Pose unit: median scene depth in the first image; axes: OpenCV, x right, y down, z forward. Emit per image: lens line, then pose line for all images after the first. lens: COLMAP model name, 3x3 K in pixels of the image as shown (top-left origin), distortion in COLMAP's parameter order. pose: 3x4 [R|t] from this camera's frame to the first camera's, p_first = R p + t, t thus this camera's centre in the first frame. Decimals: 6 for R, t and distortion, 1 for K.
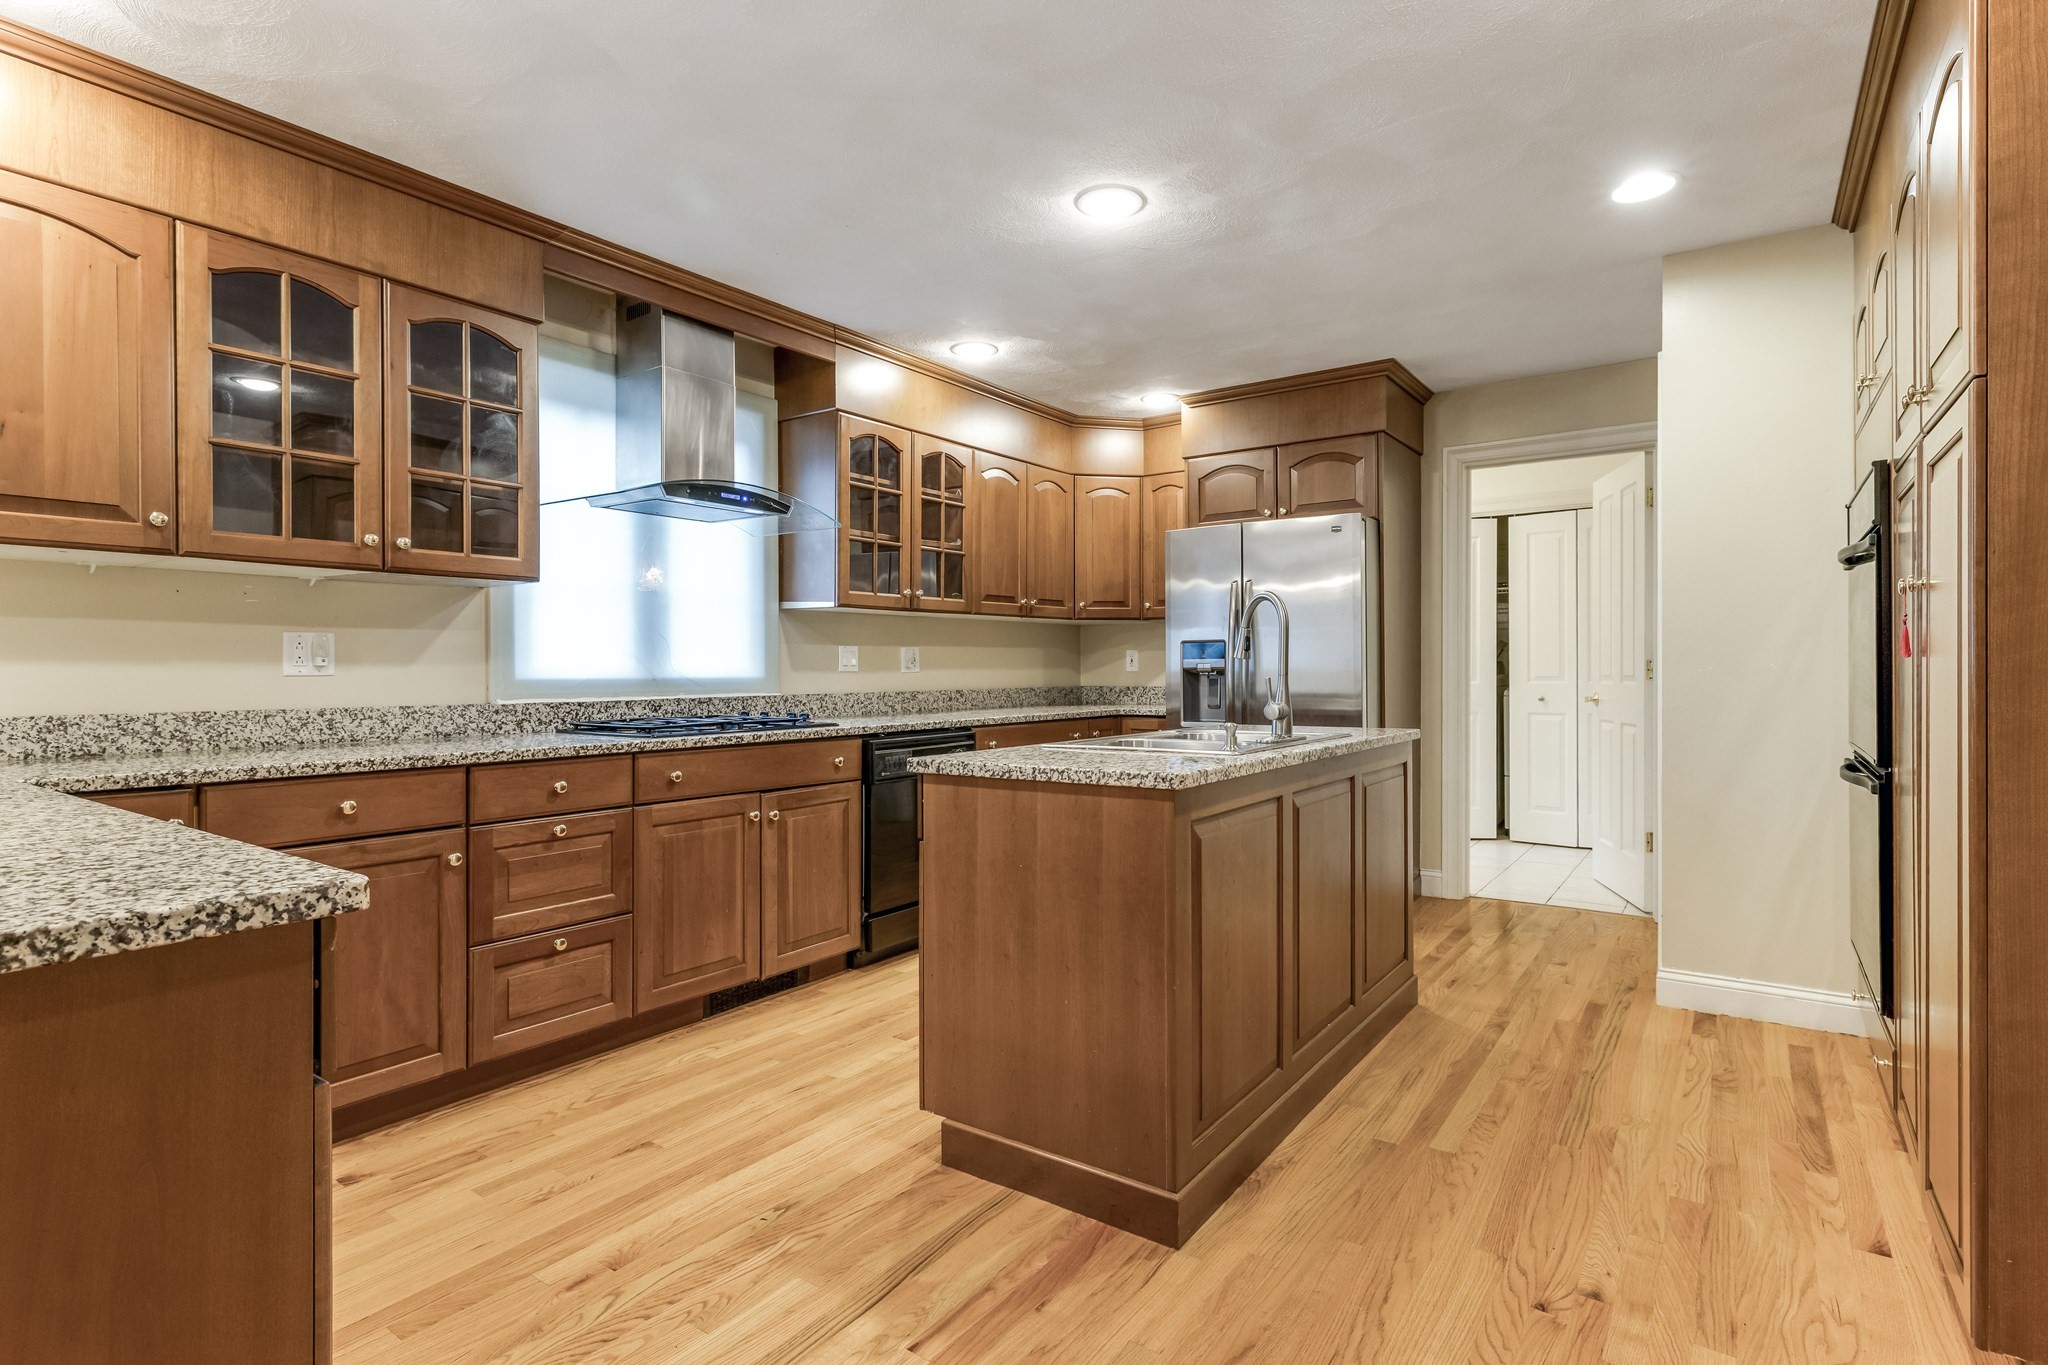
lens RADIAL K [[1002.6, 0, 1043.6], [0, 1002.6, 670.4], [0, 0, 1]] dist [0.001531, -0.000642]
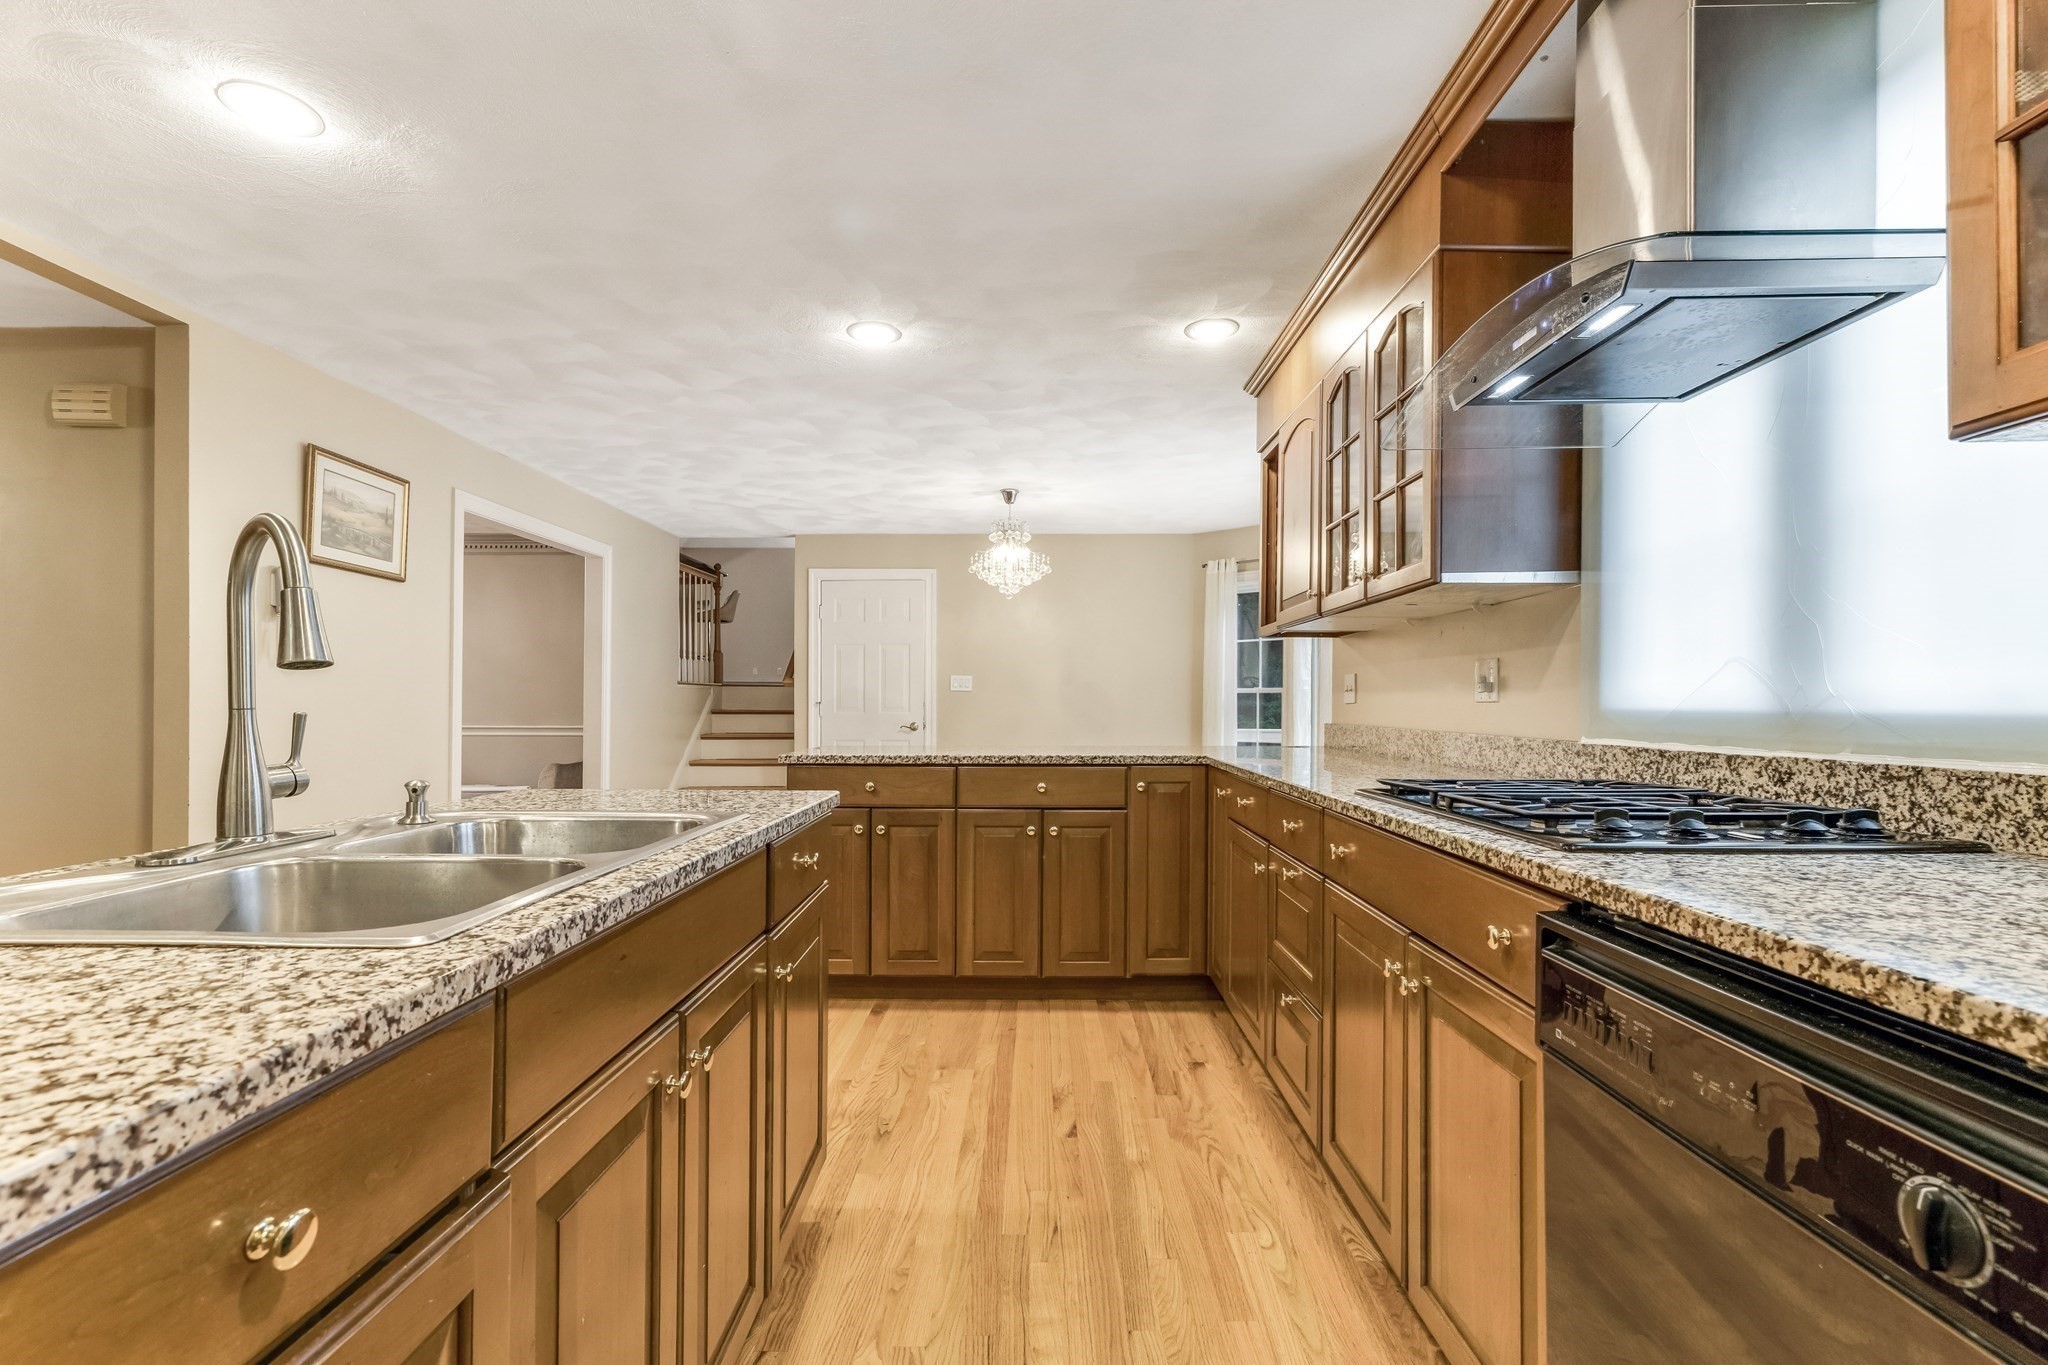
lens RADIAL K [[922.7, 0, 1020.0], [0, 922.7, 699.2], [0, 0, 1]] dist [0.002877, 0.002811]
pose [[-0.829395, 0.001047, -0.558662, 0.138251], [0.002825, 0.999993, -0.002321, 0.002495], [0.558656, -0.003503, -0.829392, 1.182968]]
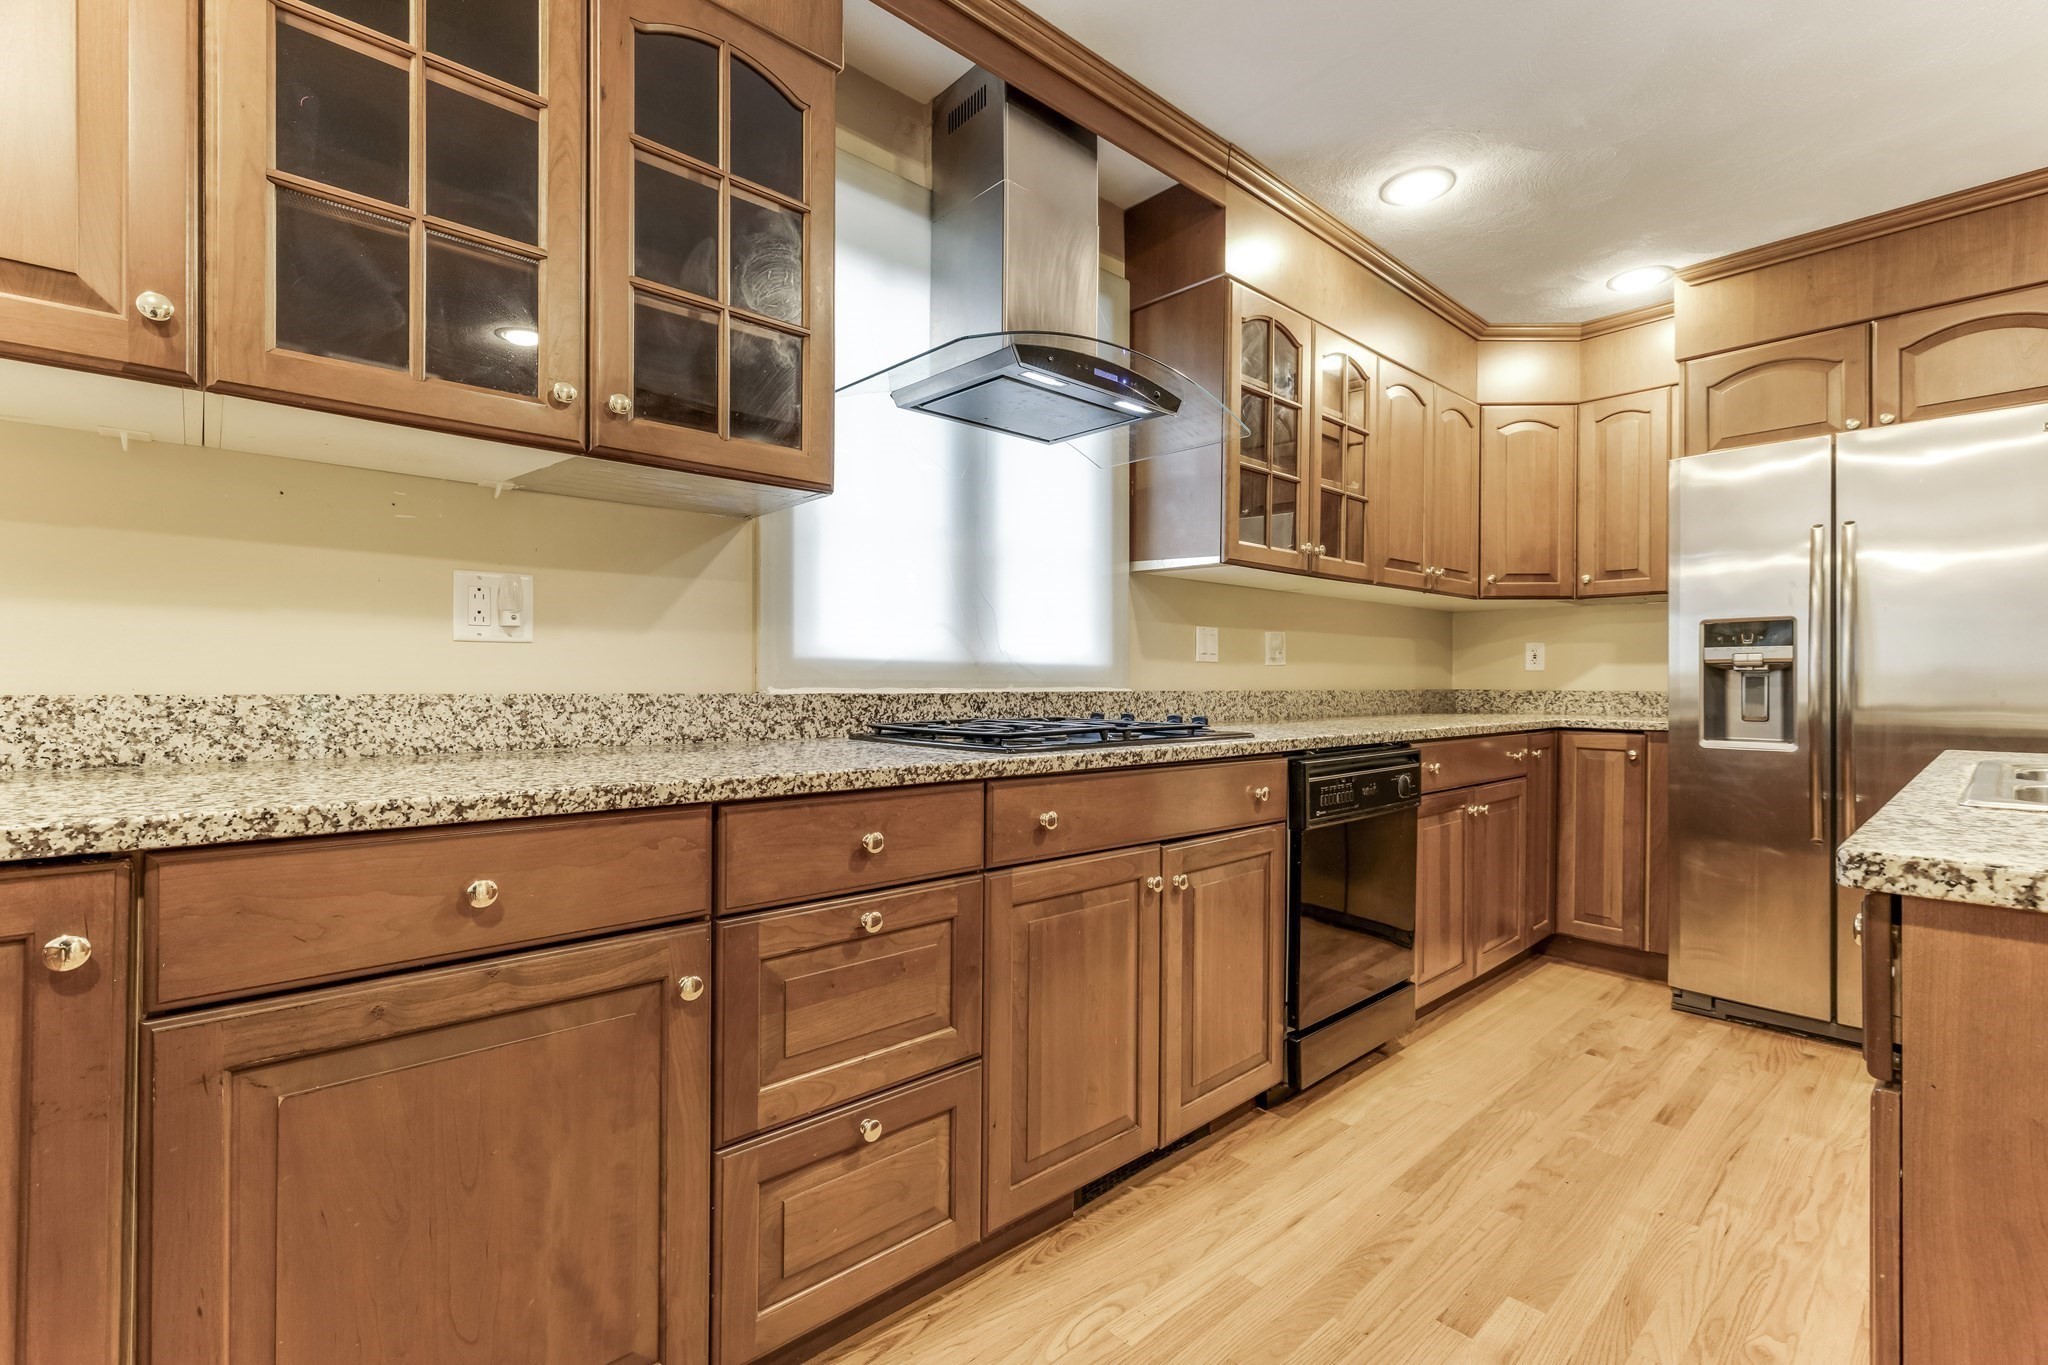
lens RADIAL K [[922.7, 0, 1050.9], [0, 922.7, 689.7], [0, 0, 1]] dist [0.002877, 0.002811]
pose [[0.979505, 0.012209, -0.201051, -0.214740], [-0.010417, 0.999896, 0.009967, 0.020353], [0.201152, -0.007668, 0.979530, 0.394722]]
